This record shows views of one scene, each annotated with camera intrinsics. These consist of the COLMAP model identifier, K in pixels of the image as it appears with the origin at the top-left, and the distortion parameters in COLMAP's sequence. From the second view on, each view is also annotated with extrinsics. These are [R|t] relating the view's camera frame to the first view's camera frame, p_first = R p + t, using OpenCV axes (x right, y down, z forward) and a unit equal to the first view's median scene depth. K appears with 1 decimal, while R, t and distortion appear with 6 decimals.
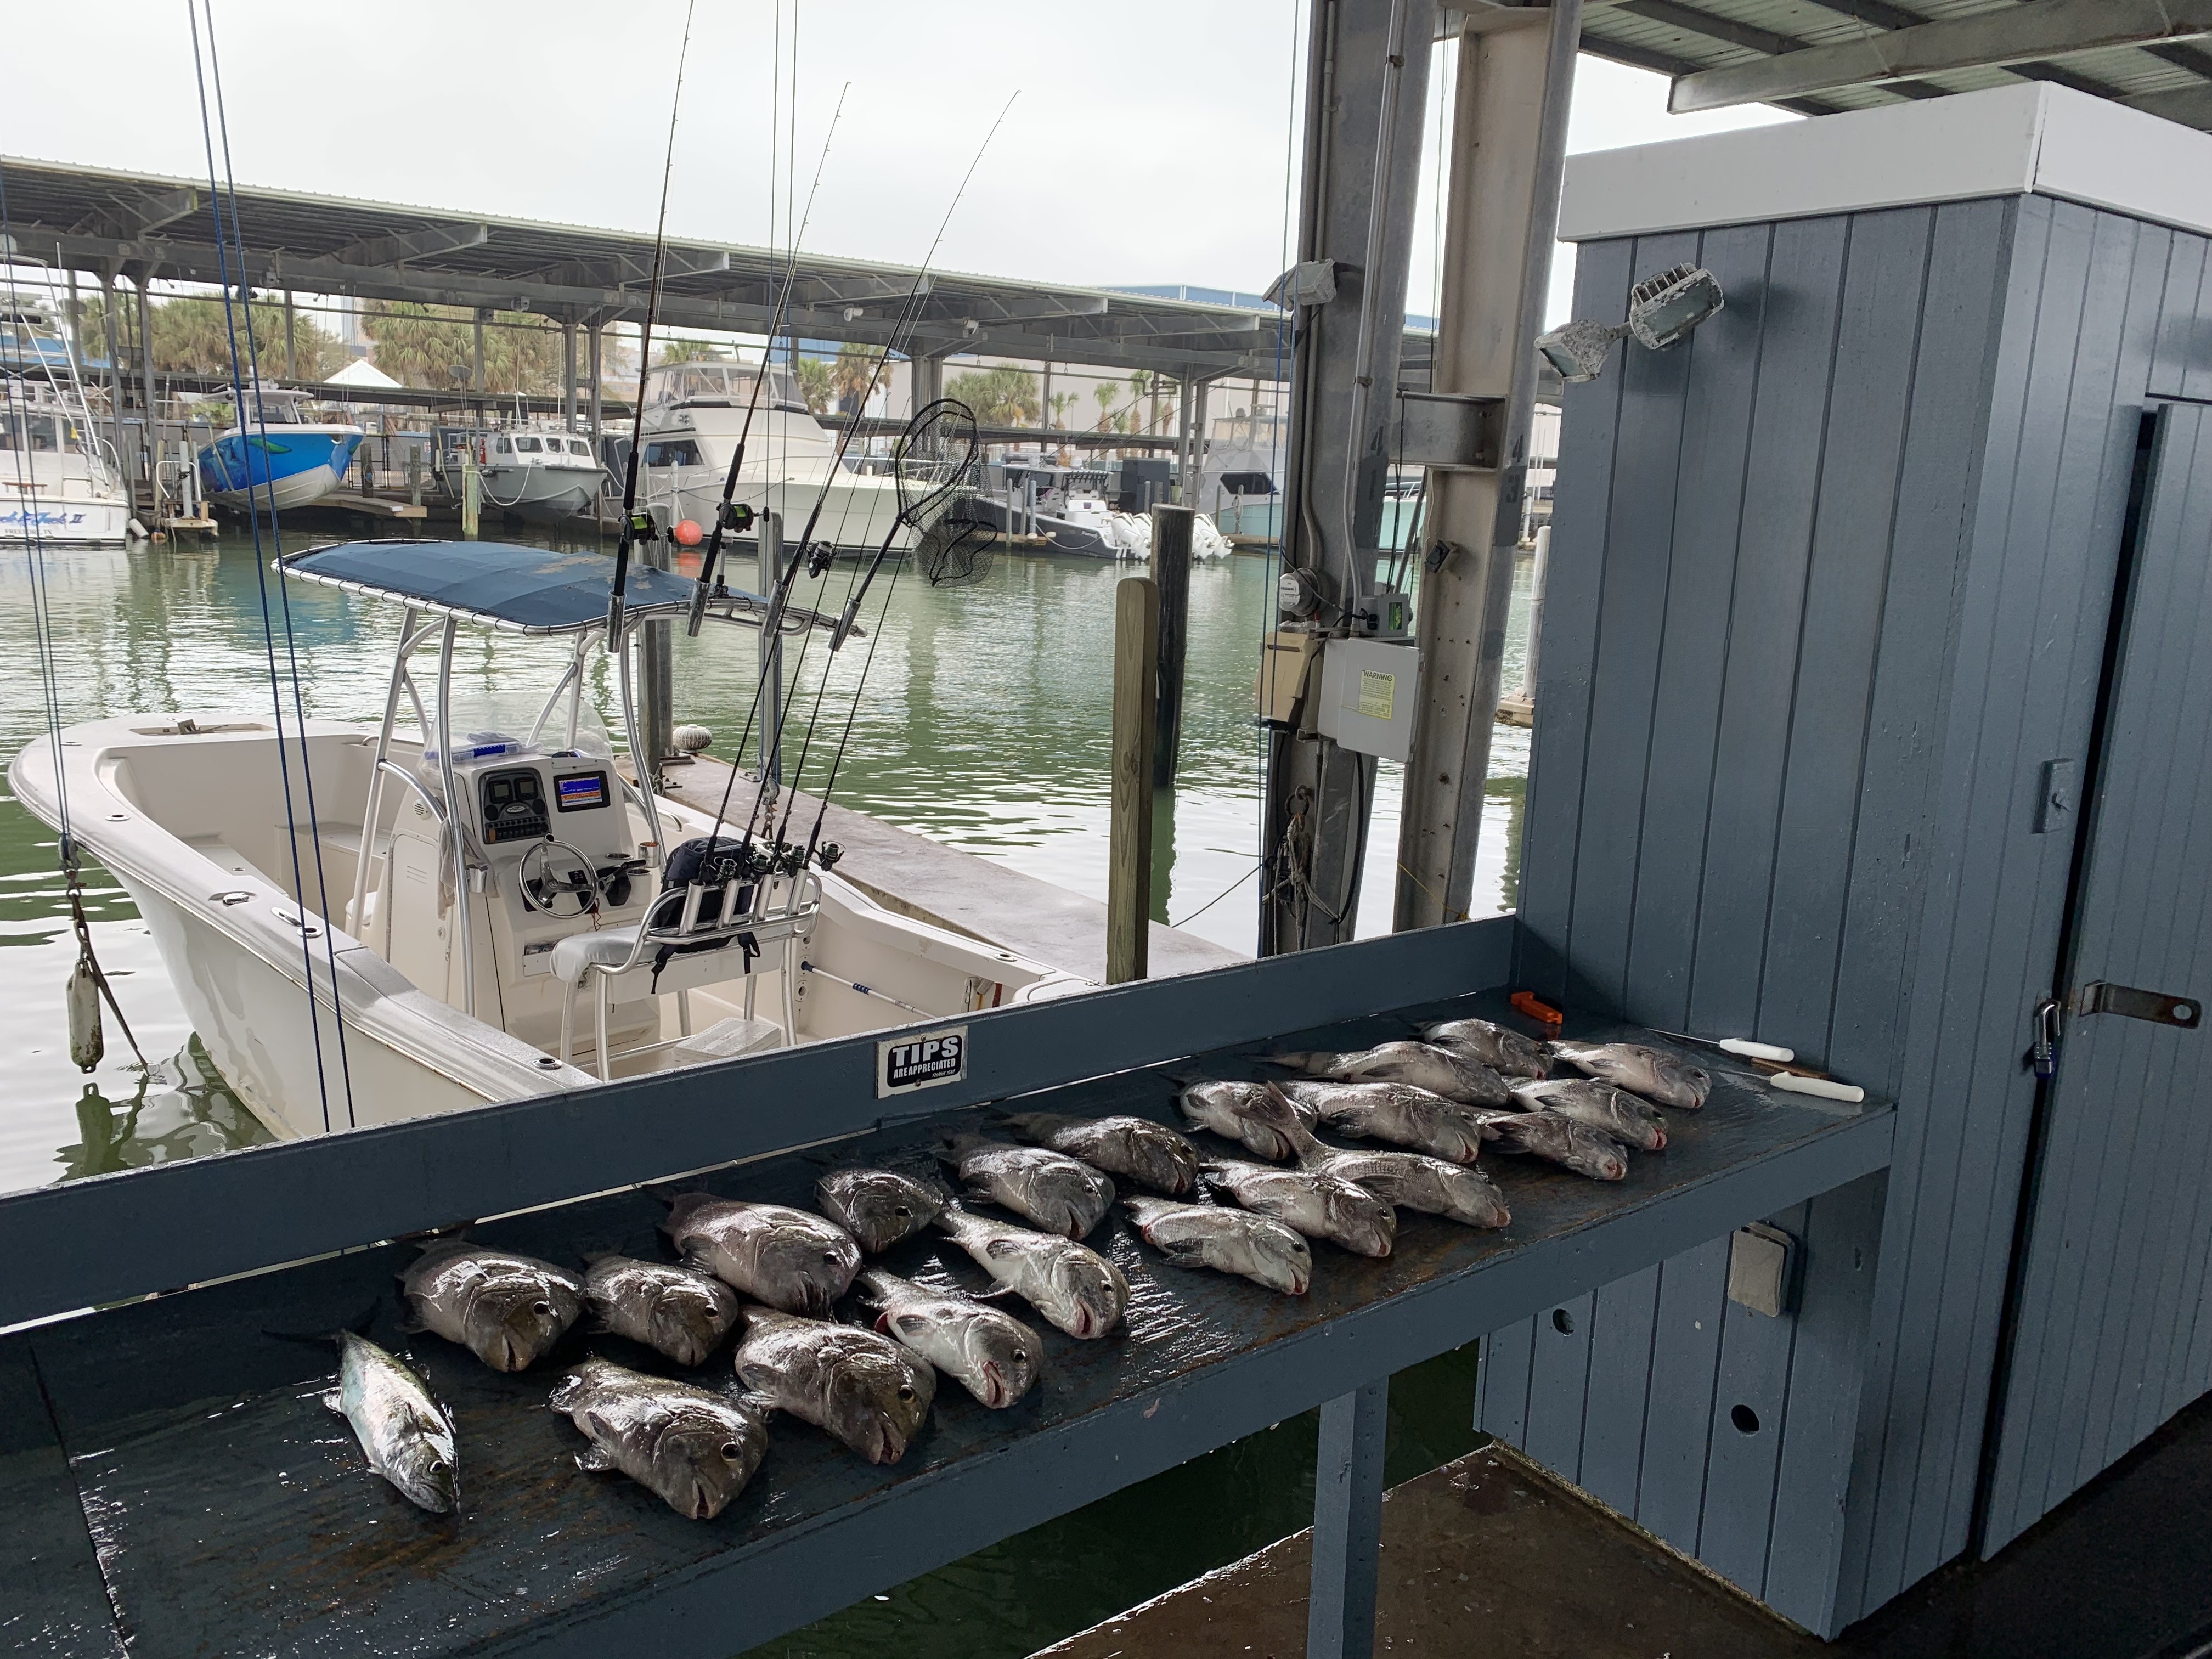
lens RADIAL K [[1688.3, 0, 1109.5], [0, 1688.3, 848.3], [0, 0, 1]] dist [0.014878, -0.006587]
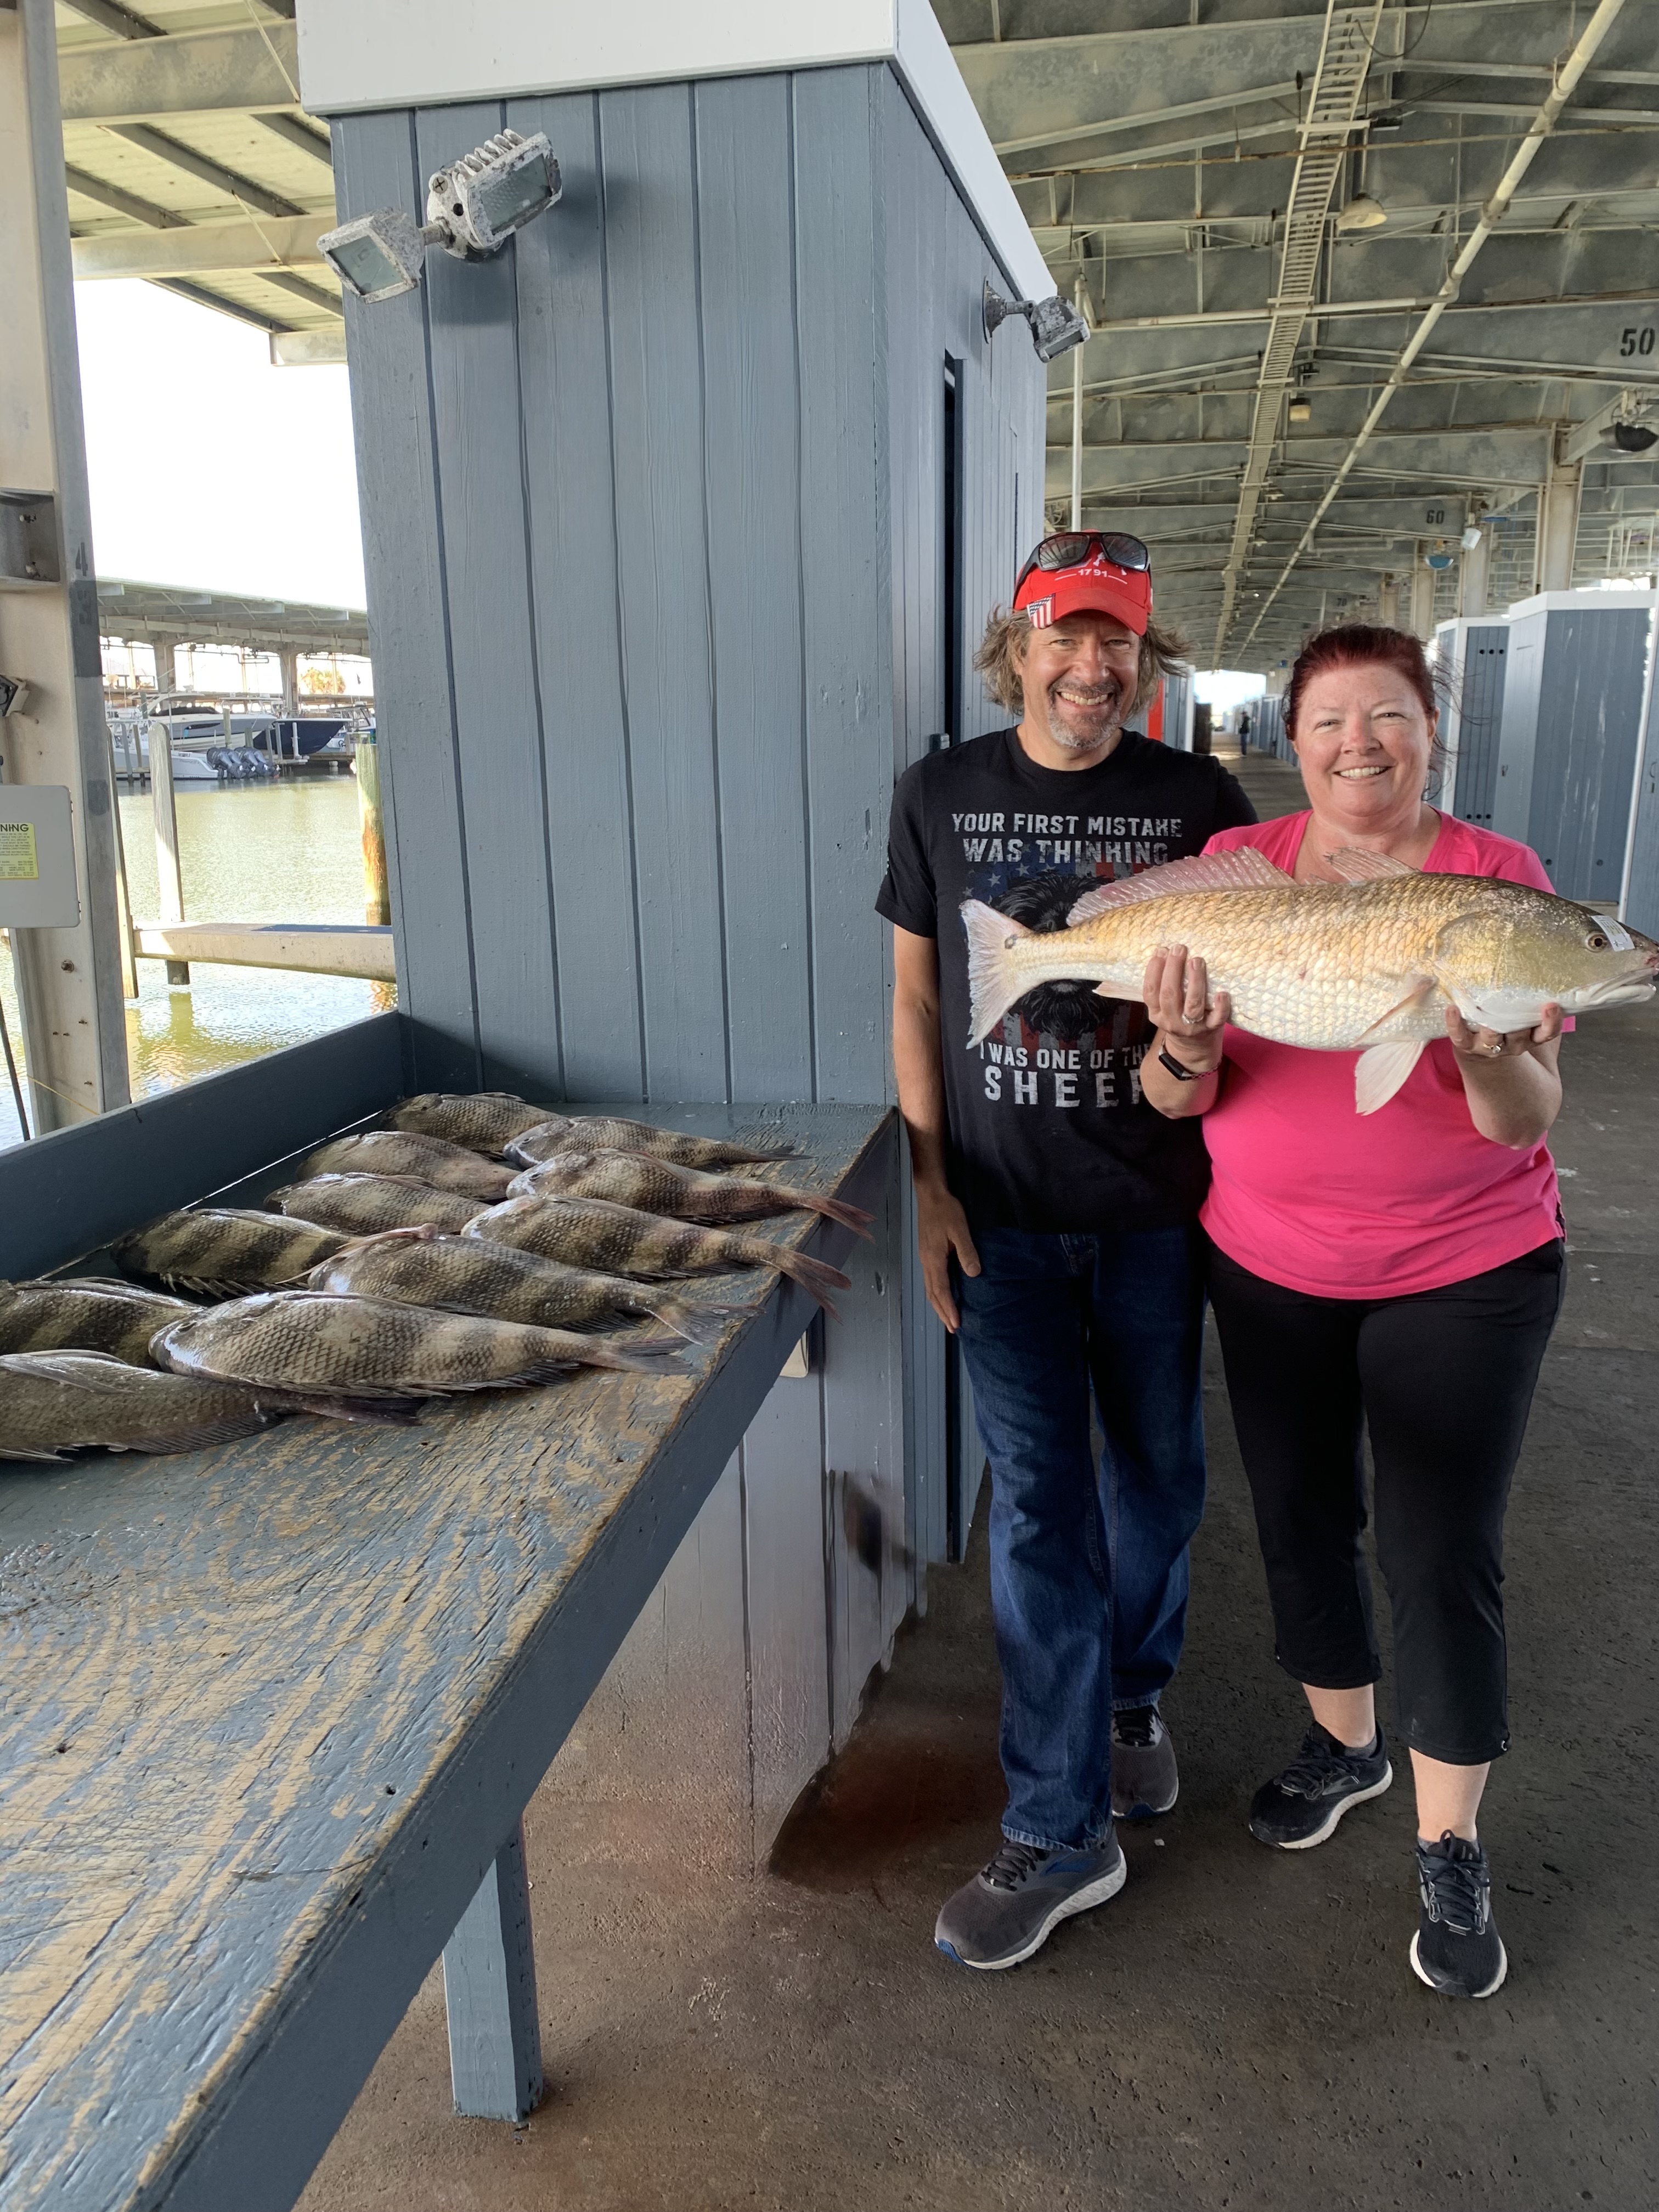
lens RADIAL K [[1688.3, 0, 836.5], [0, 1688.3, 1097.9], [0, 0, 1]] dist [0.014878, -0.006587]
pose [[0.752476, -0.191728, 0.630095, -0.061129], [0.183638, 0.979827, 0.078840, 0.029652], [-0.632500, 0.056385, 0.772505, 0.140785]]
